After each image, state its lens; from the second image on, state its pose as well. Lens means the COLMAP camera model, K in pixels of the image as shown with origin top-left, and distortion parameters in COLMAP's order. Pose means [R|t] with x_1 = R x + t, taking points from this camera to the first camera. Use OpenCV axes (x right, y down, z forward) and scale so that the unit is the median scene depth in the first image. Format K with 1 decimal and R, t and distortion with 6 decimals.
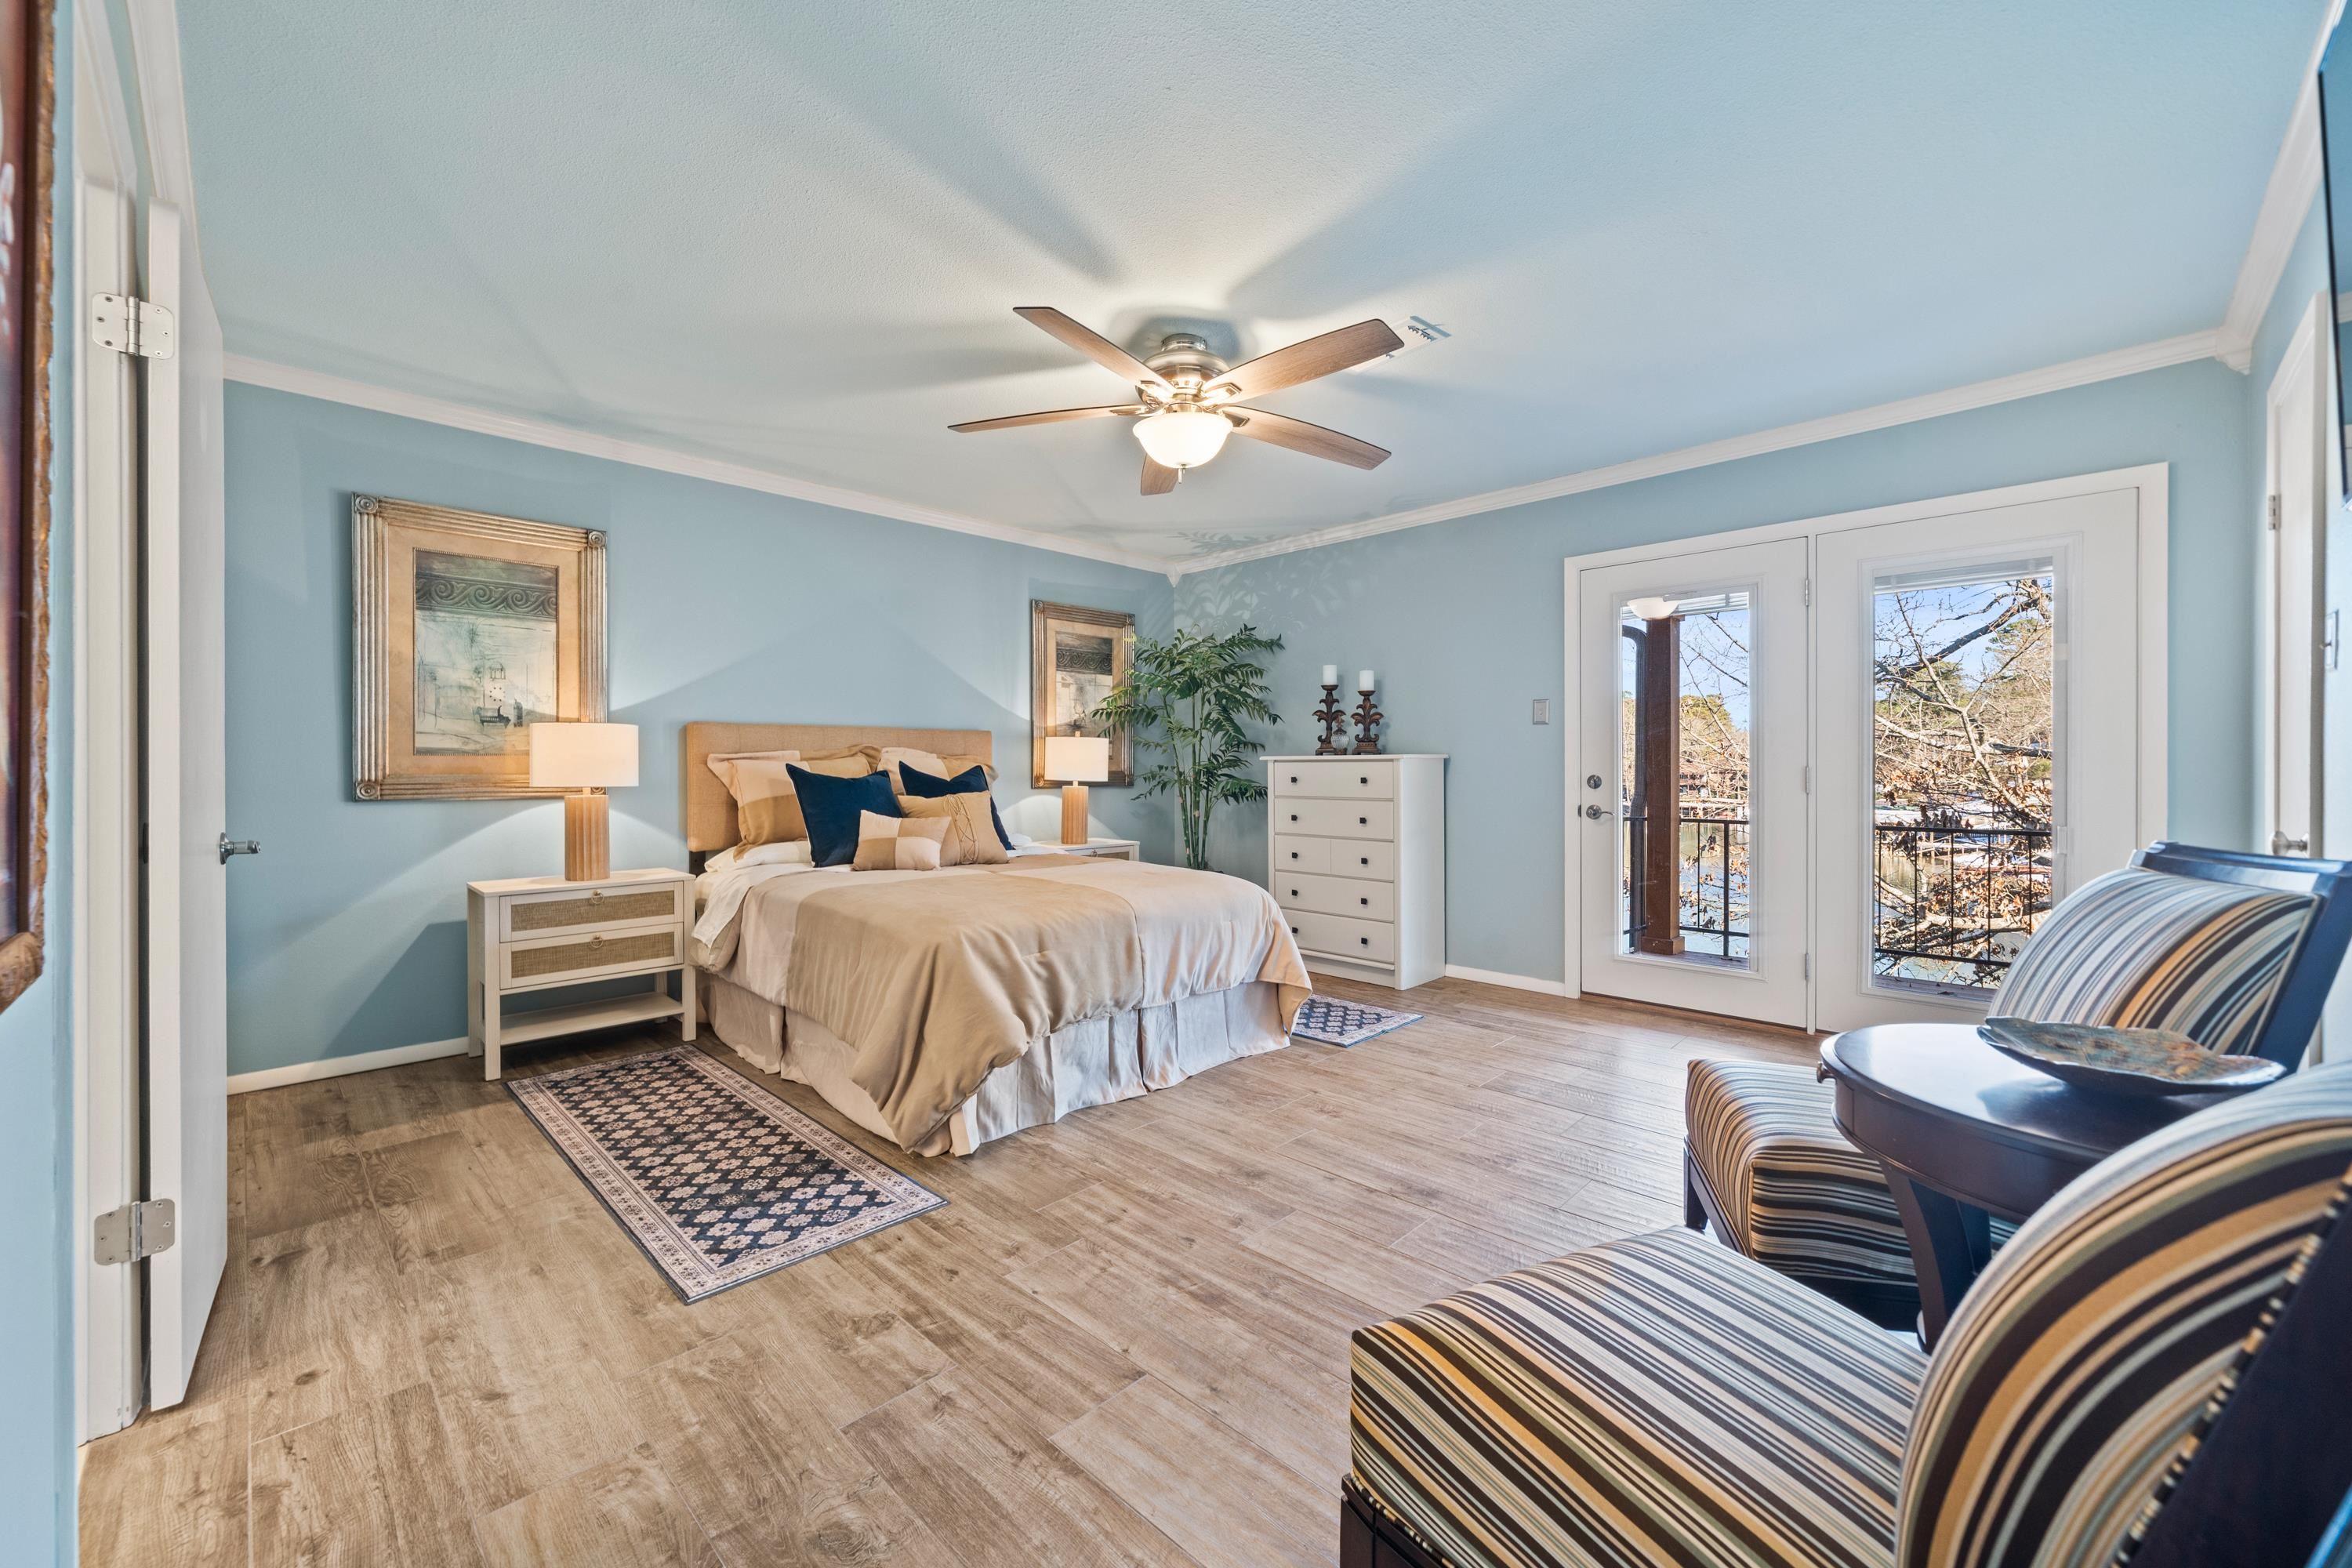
lens RADIAL K [[884.9, 0, 1176.0], [0, 884.9, 770.7], [0, 0, 1]] dist [-0.004990, 0.000438]
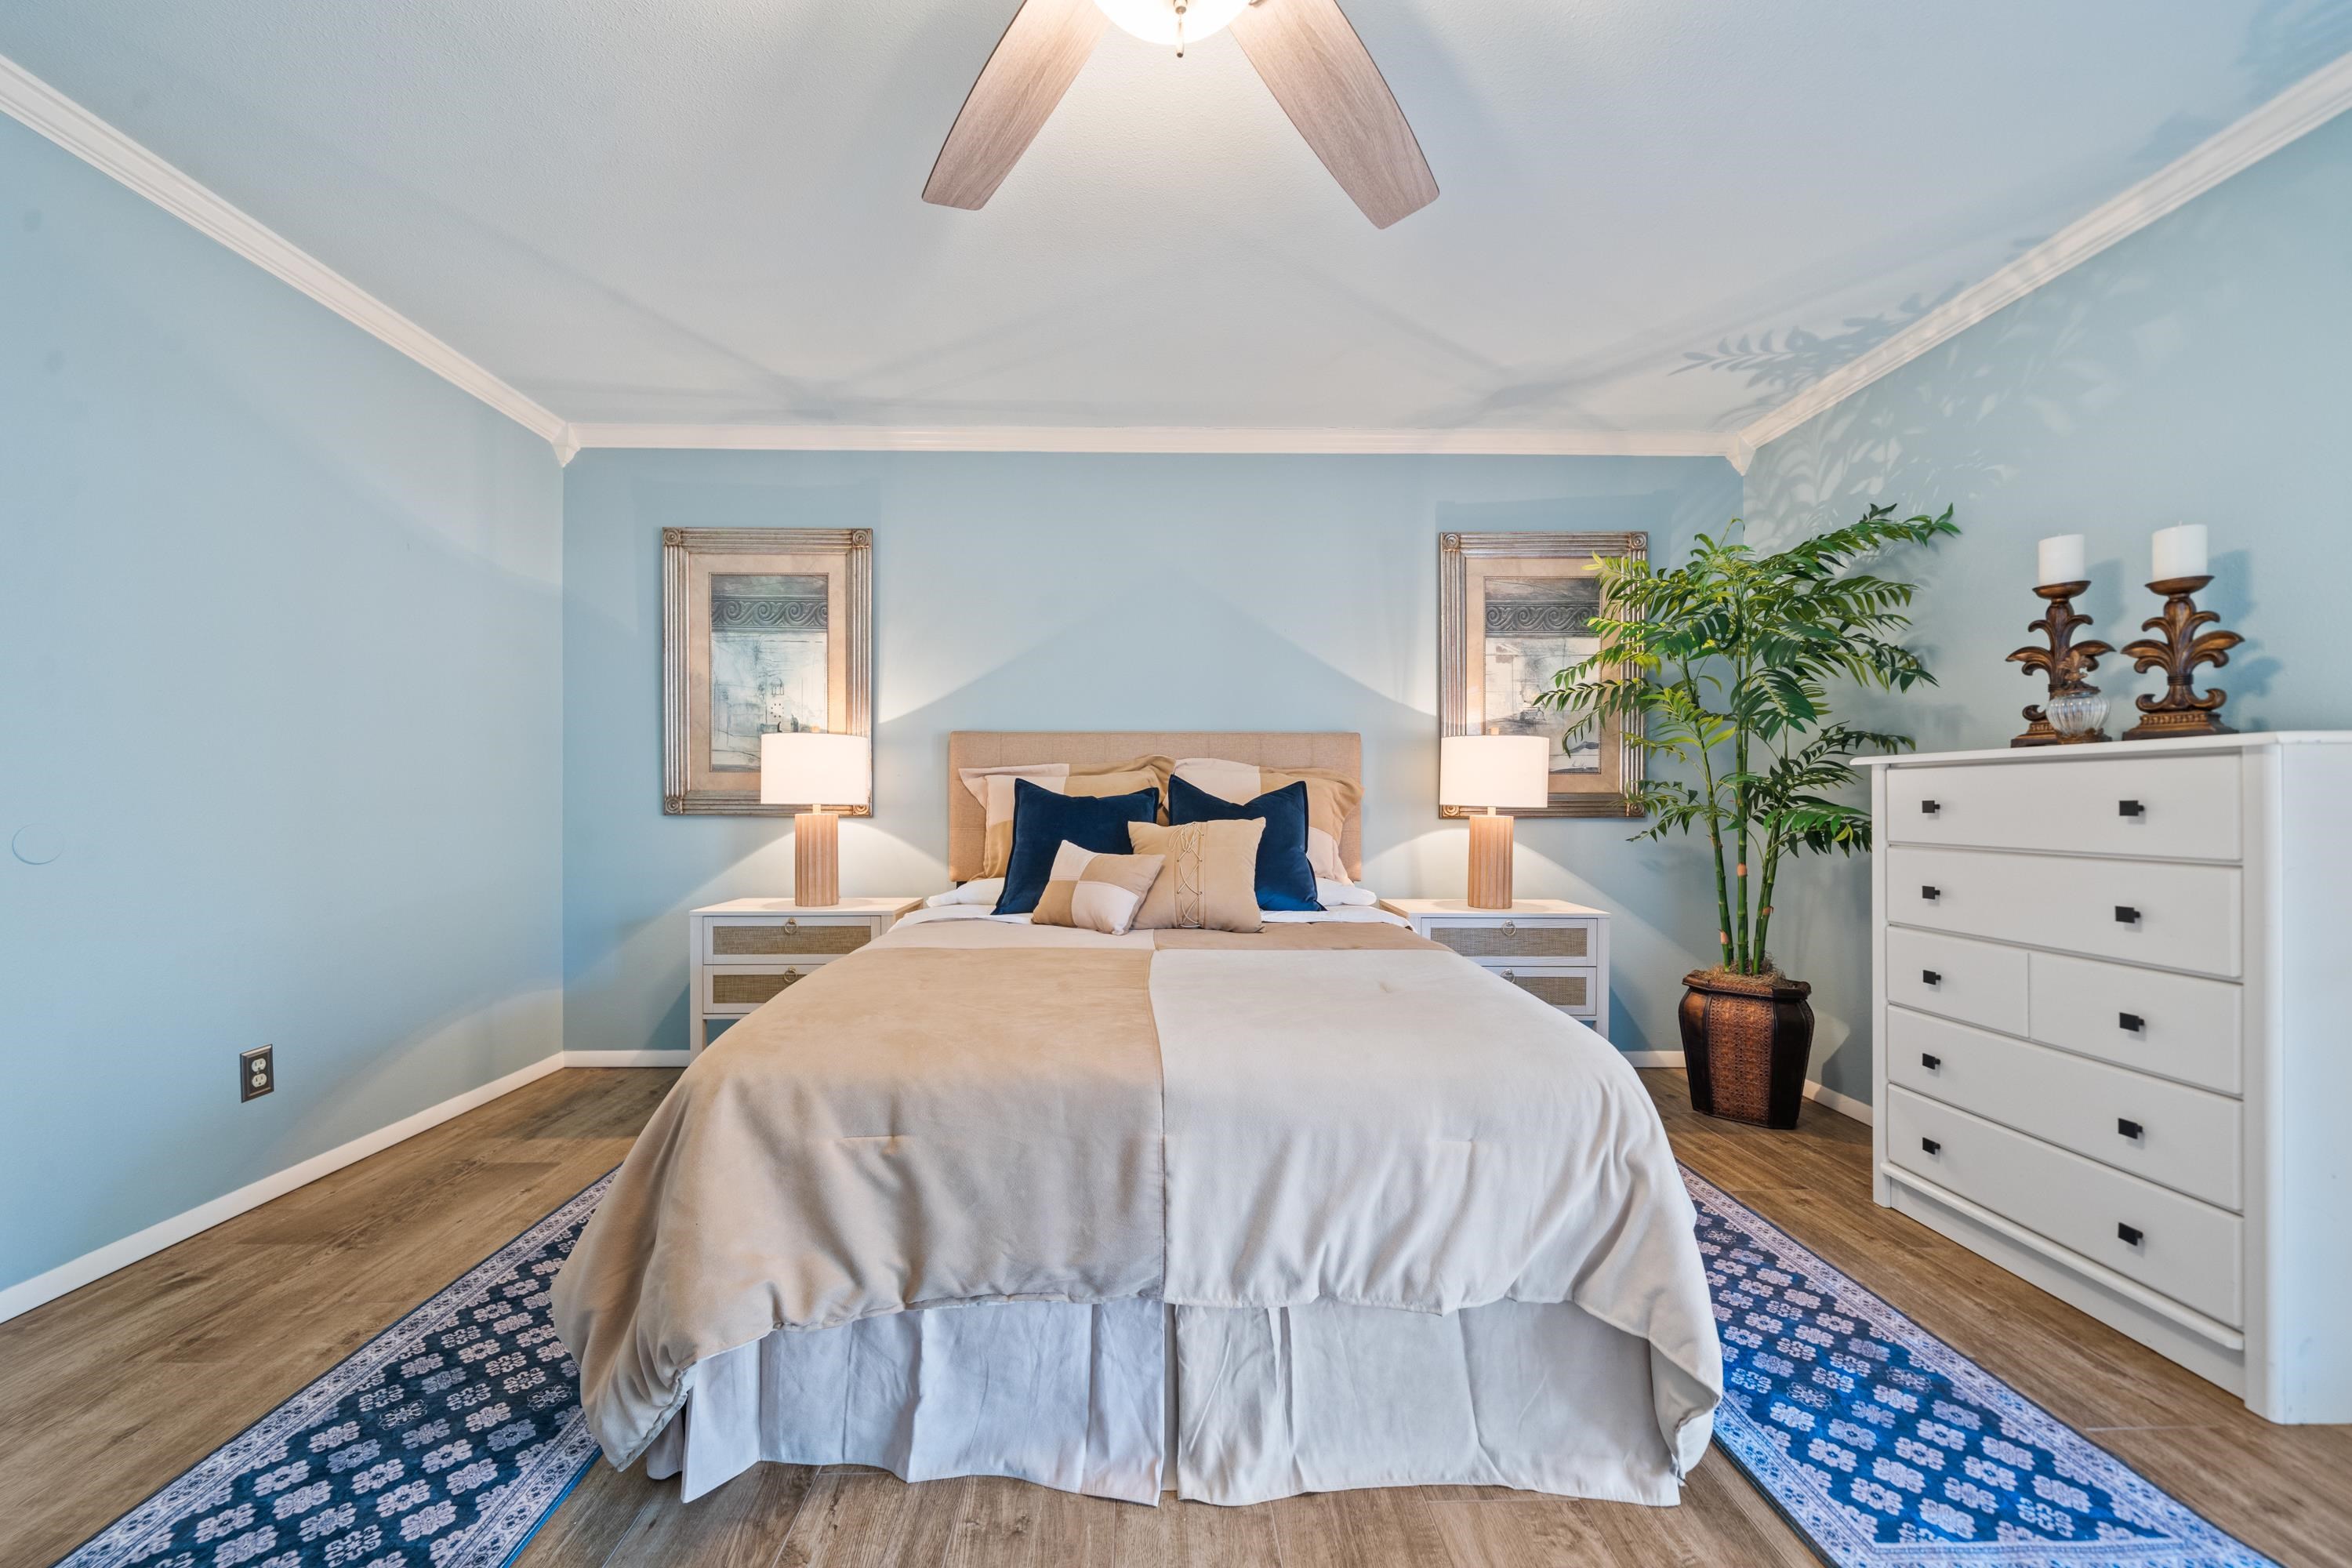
lens RADIAL K [[884.9, 0, 1176.4], [0, 884.9, 800.5], [0, 0, 1]] dist [-0.004990, 0.000438]
pose [[0.718650, 0.002425, -0.695368, 0.234880], [-0.005188, 0.999985, -0.001874, 0.013789], [0.695353, 0.004954, 0.718652, 0.581788]]
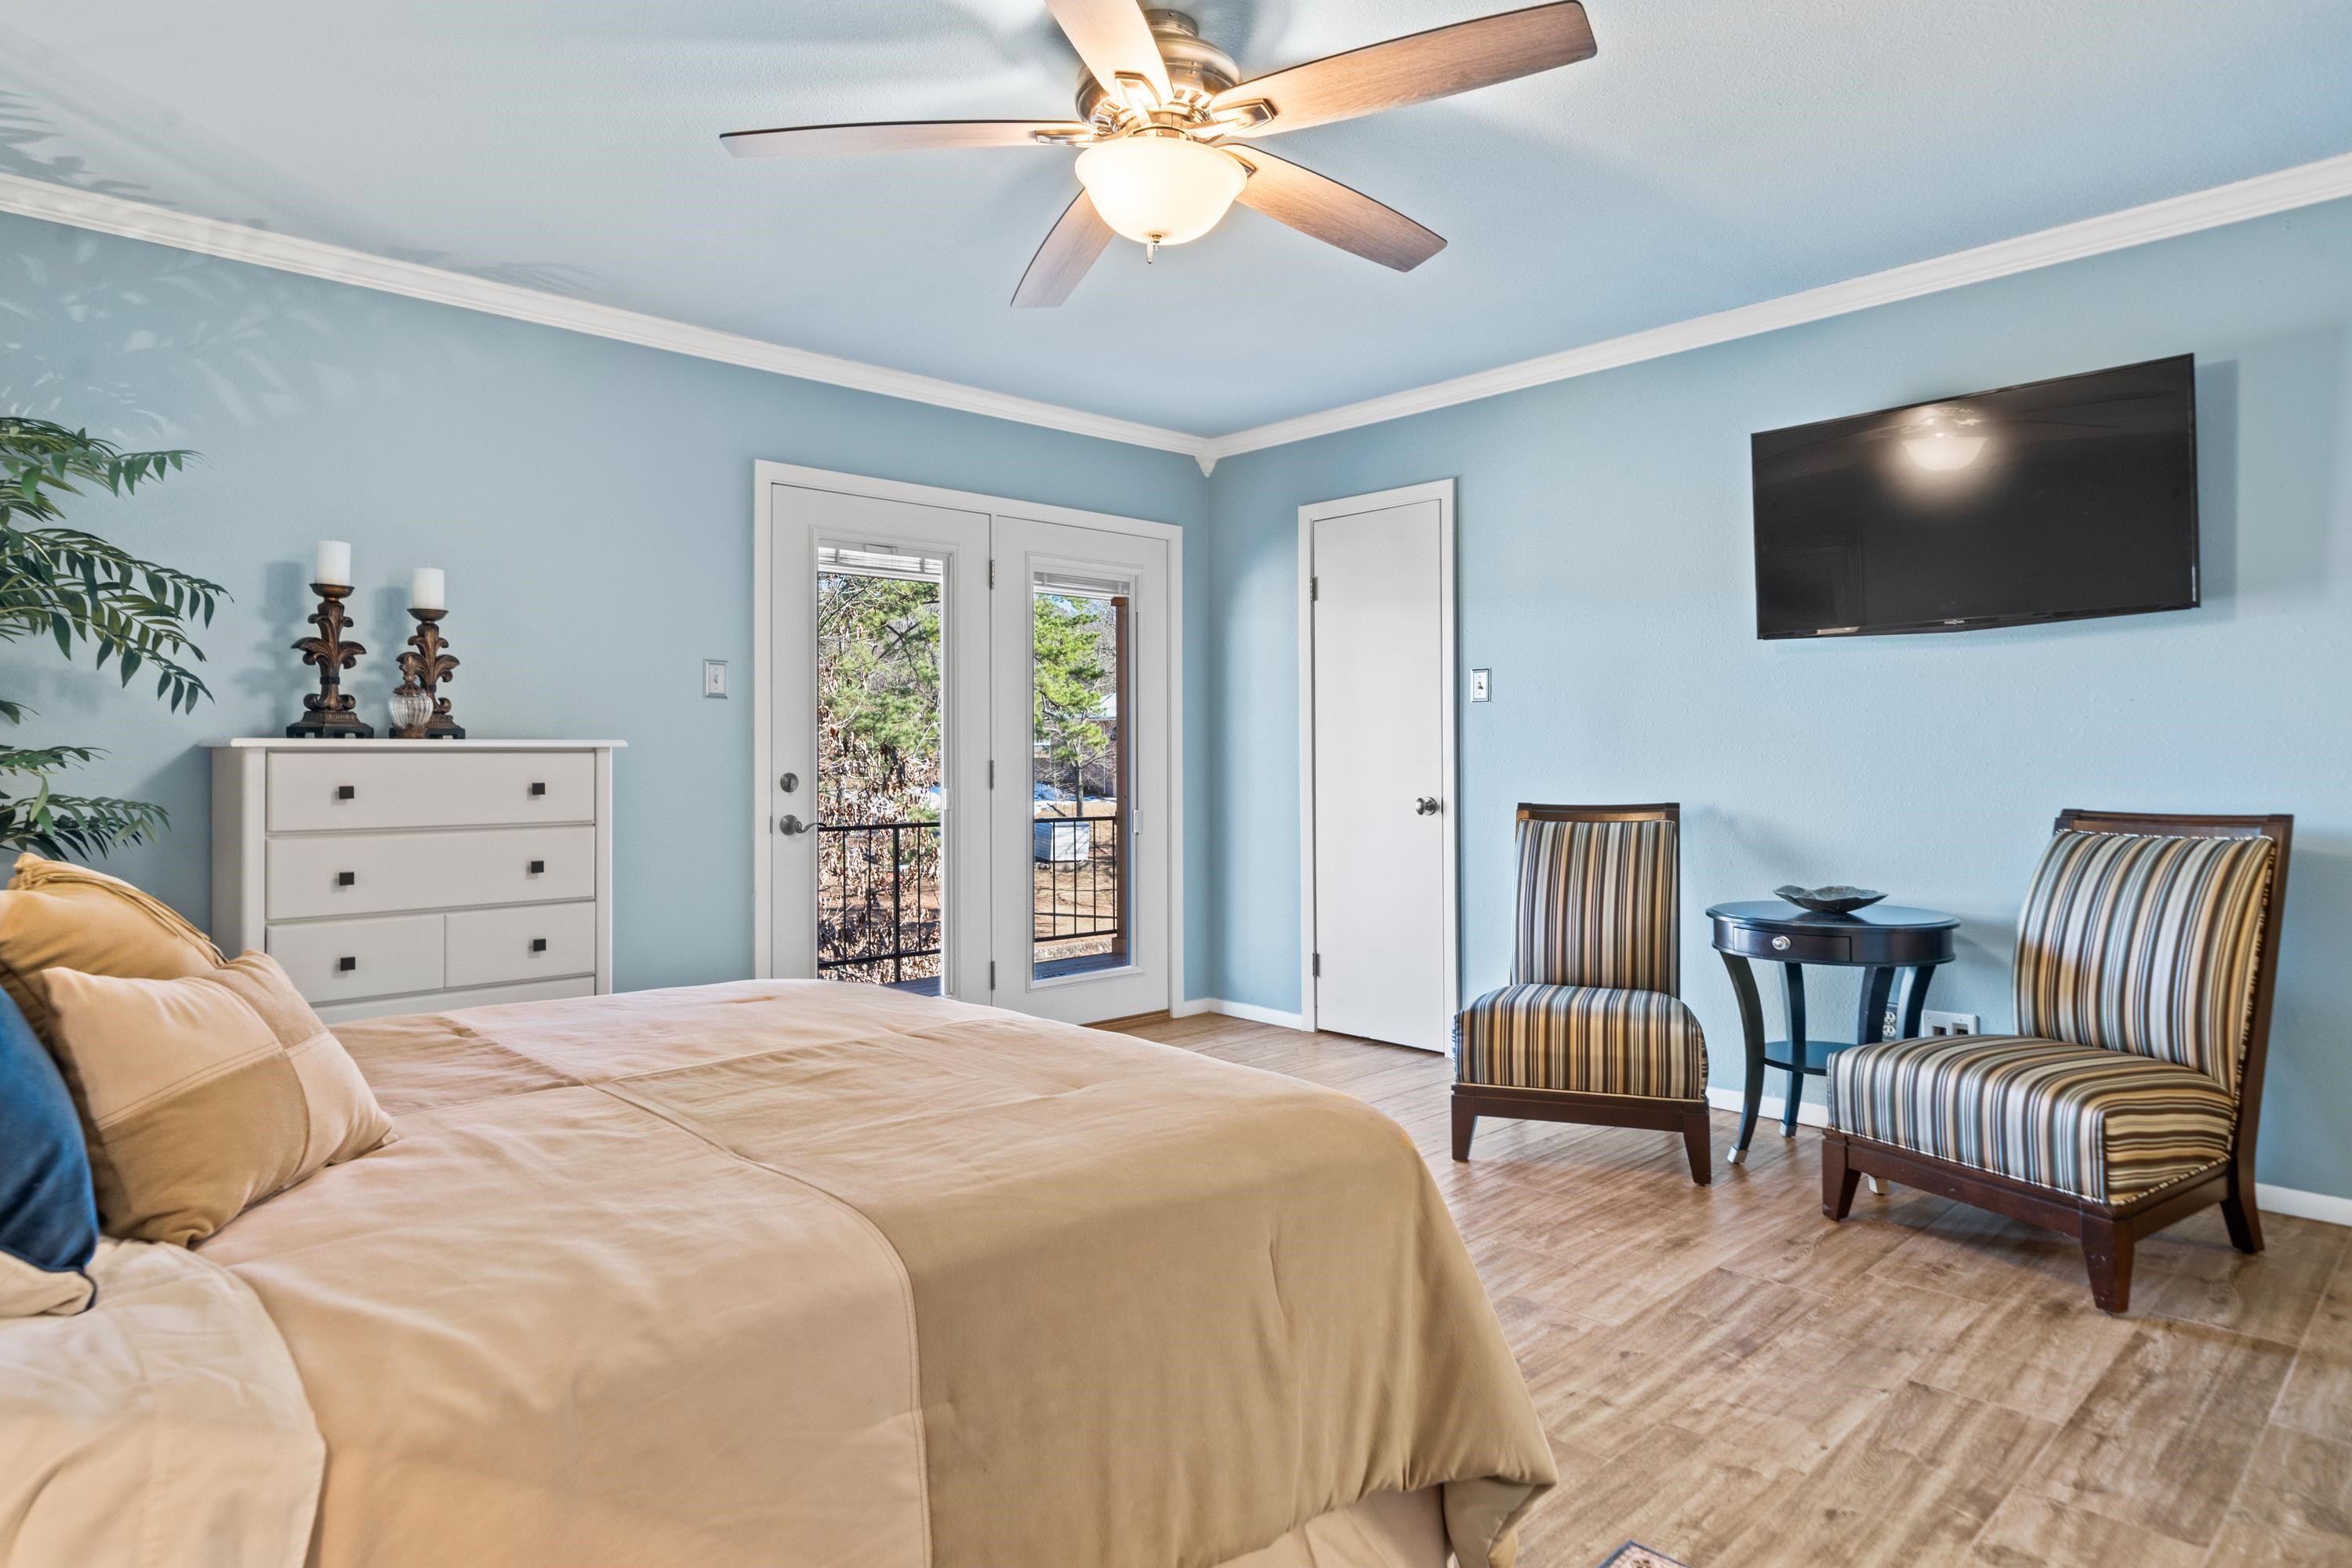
lens RADIAL K [[1295.1, 0, 1154.7], [0, 1295.1, 768.5], [0, 0, 1]] dist [0.006589, -0.001760]
pose [[0.074102, -0.008432, 0.997215, -0.672019], [0.006965, 0.999944, 0.007937, -0.006317], [-0.997226, 0.006357, 0.074157, 0.758314]]
